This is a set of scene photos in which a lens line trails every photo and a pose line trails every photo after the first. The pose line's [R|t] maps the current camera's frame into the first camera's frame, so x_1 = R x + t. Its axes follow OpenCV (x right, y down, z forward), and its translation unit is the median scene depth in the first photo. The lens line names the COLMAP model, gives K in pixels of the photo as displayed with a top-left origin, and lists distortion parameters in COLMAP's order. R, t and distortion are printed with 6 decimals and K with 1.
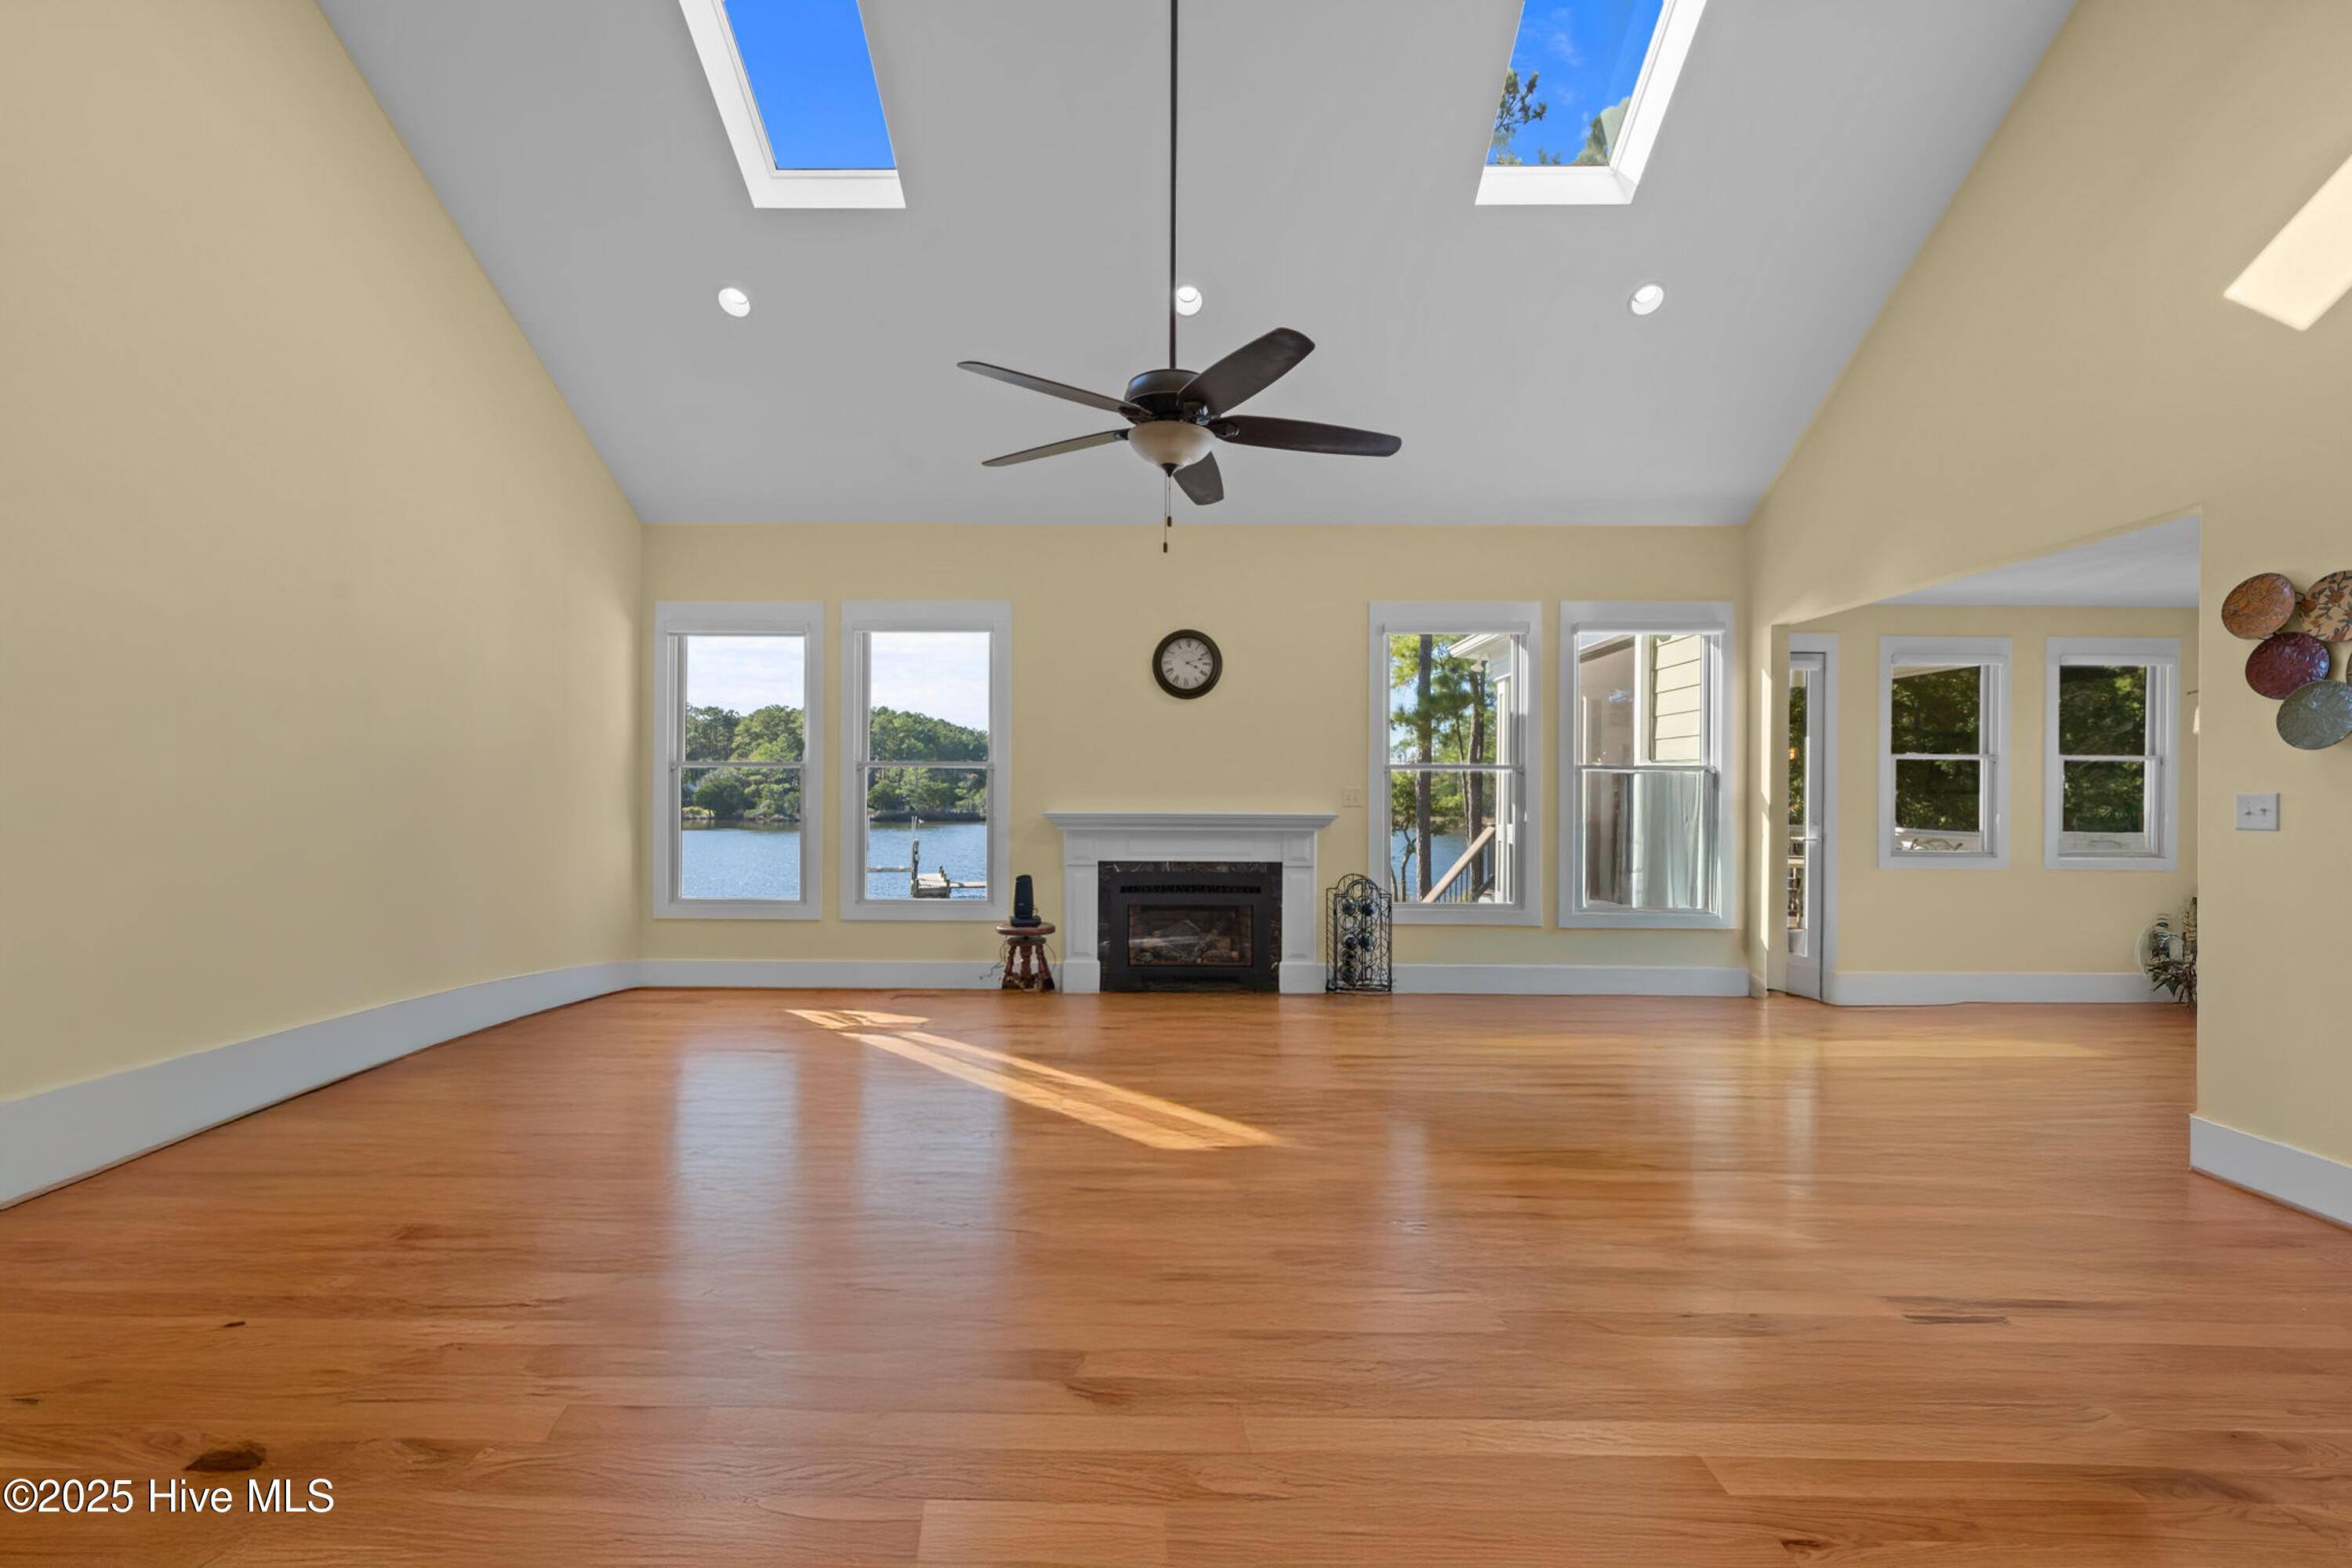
lens RADIAL K [[937.6, 0, 1176.0], [0, 937.6, 784.0], [0, 0, 1]] dist [-0.000469, -0.000071]
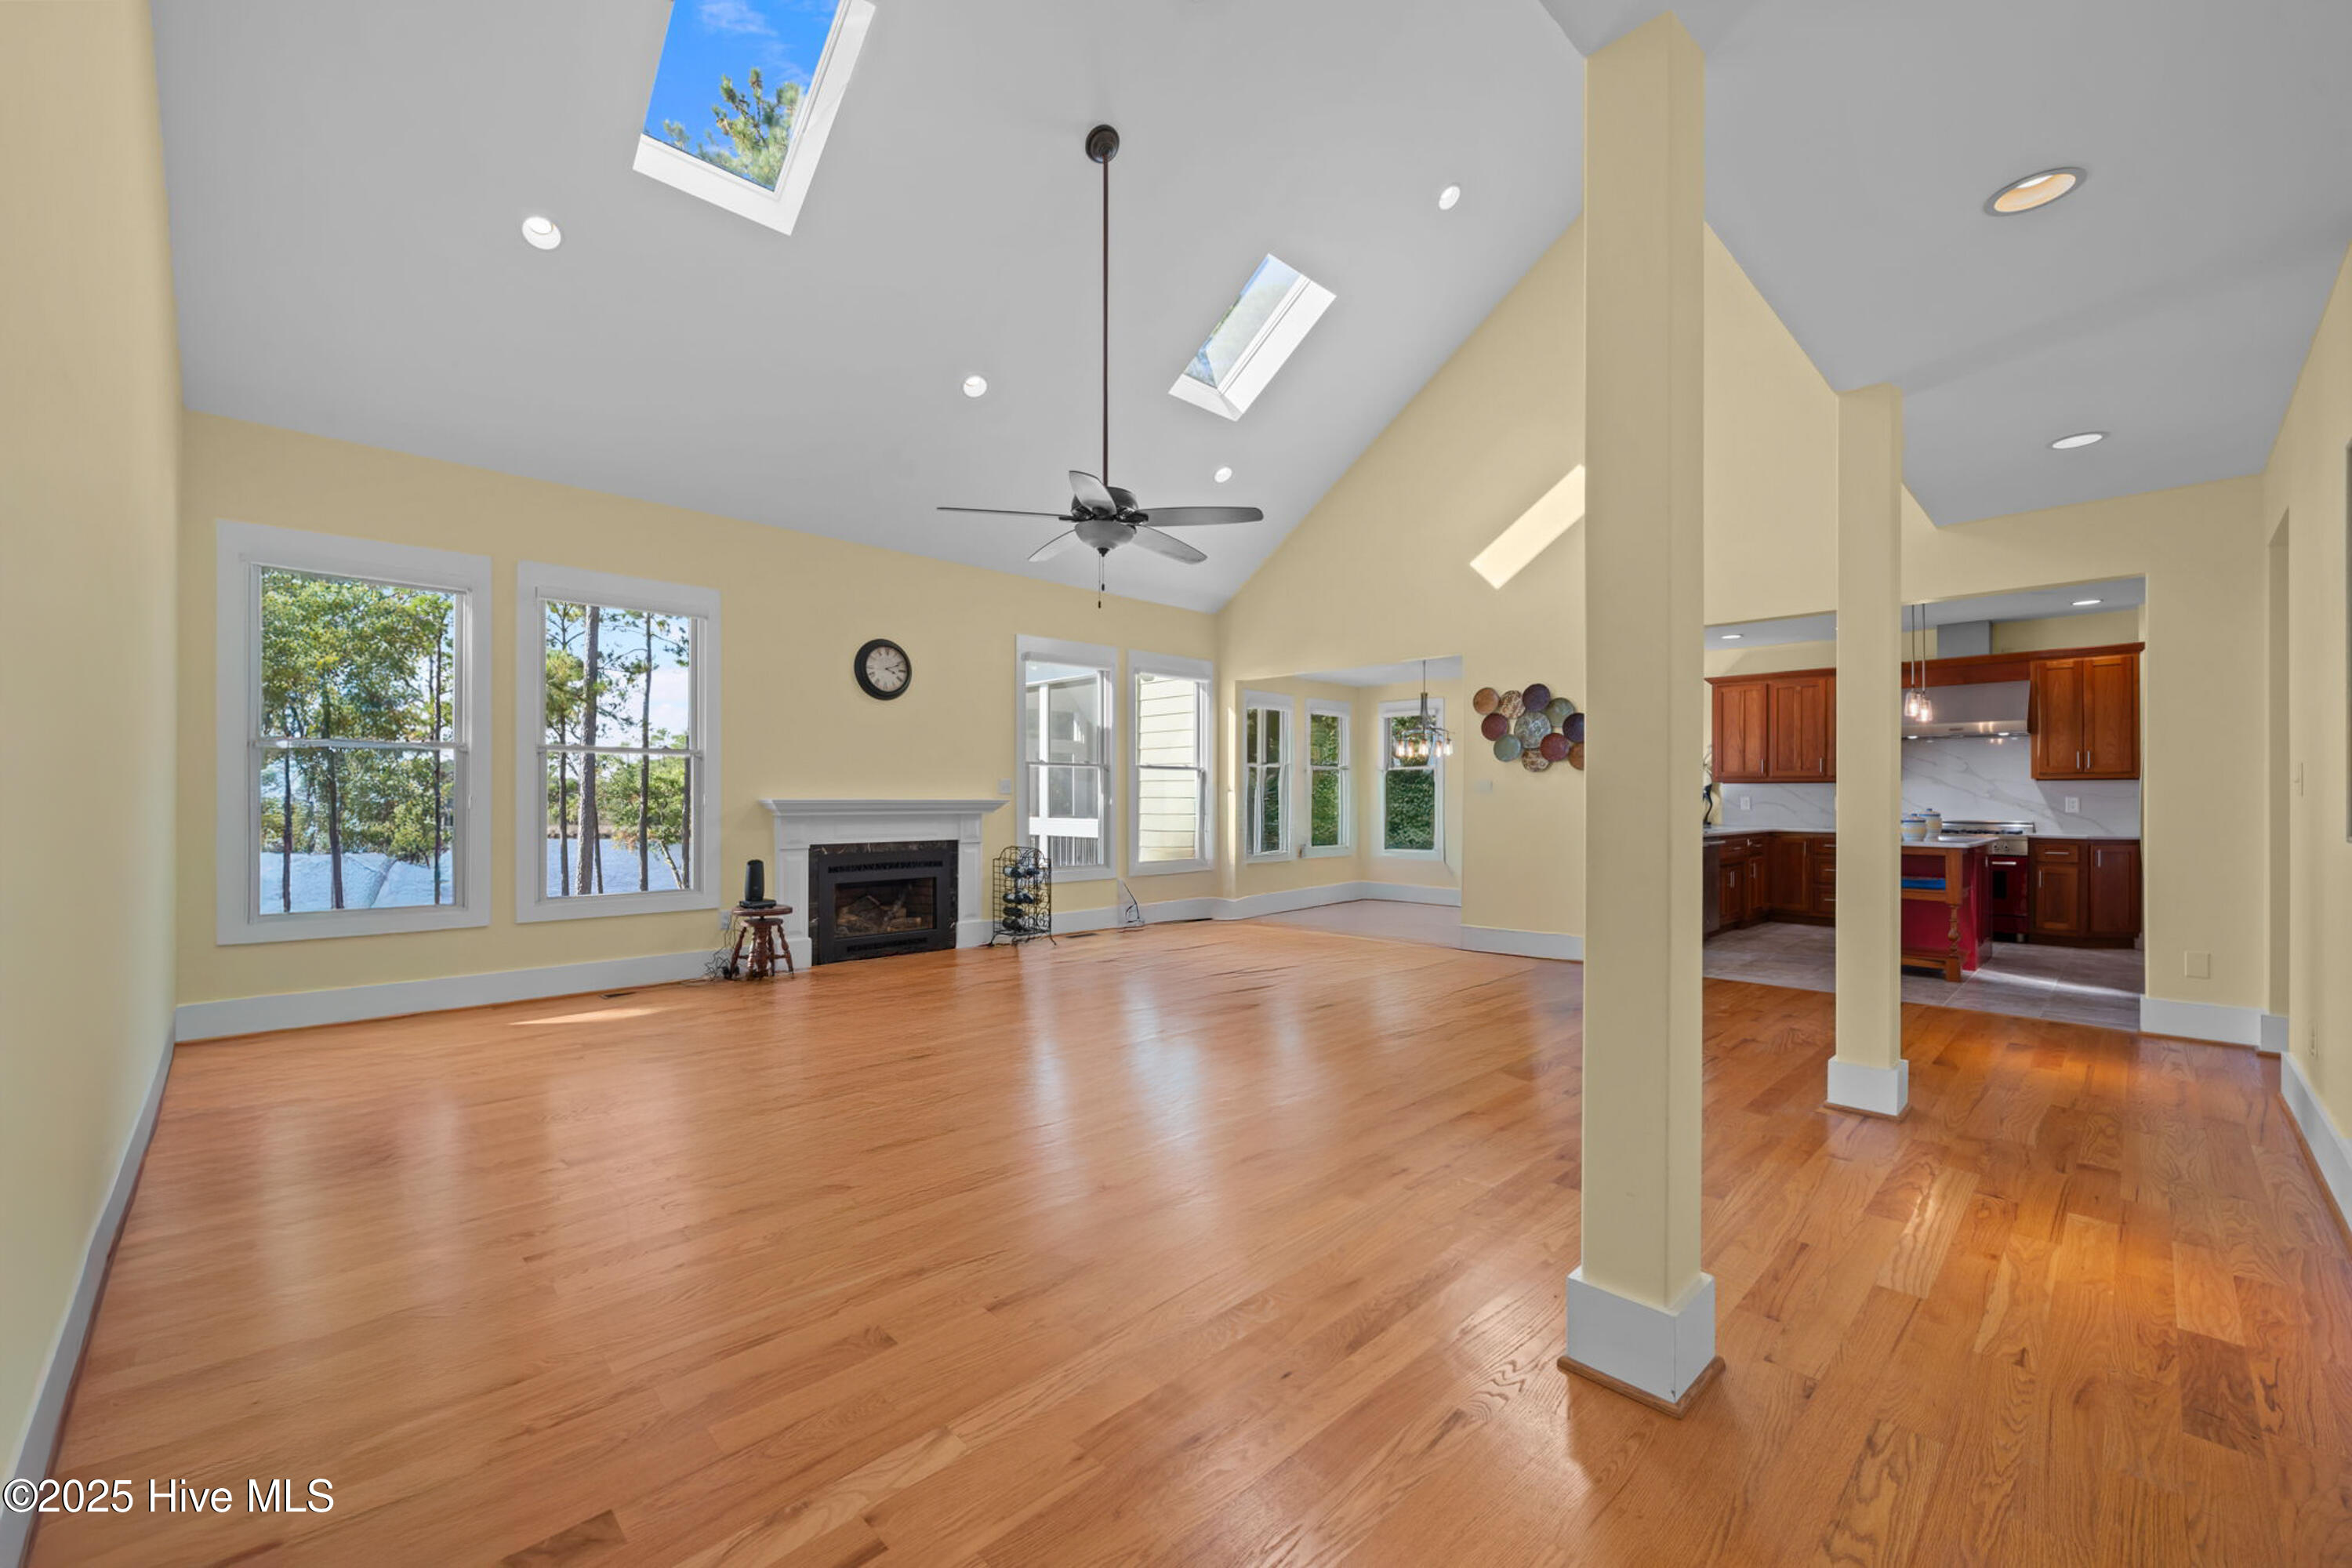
lens RADIAL K [[937.6, 0, 1176.0], [0, 937.6, 784.0], [0, 0, 1]] dist [-0.000469, -0.000071]
pose [[0.704786, 0.006637, 0.709389, -0.551239], [-0.002235, 0.999972, -0.007135, 0.019263], [-0.709416, 0.003443, 0.704781, -0.056117]]
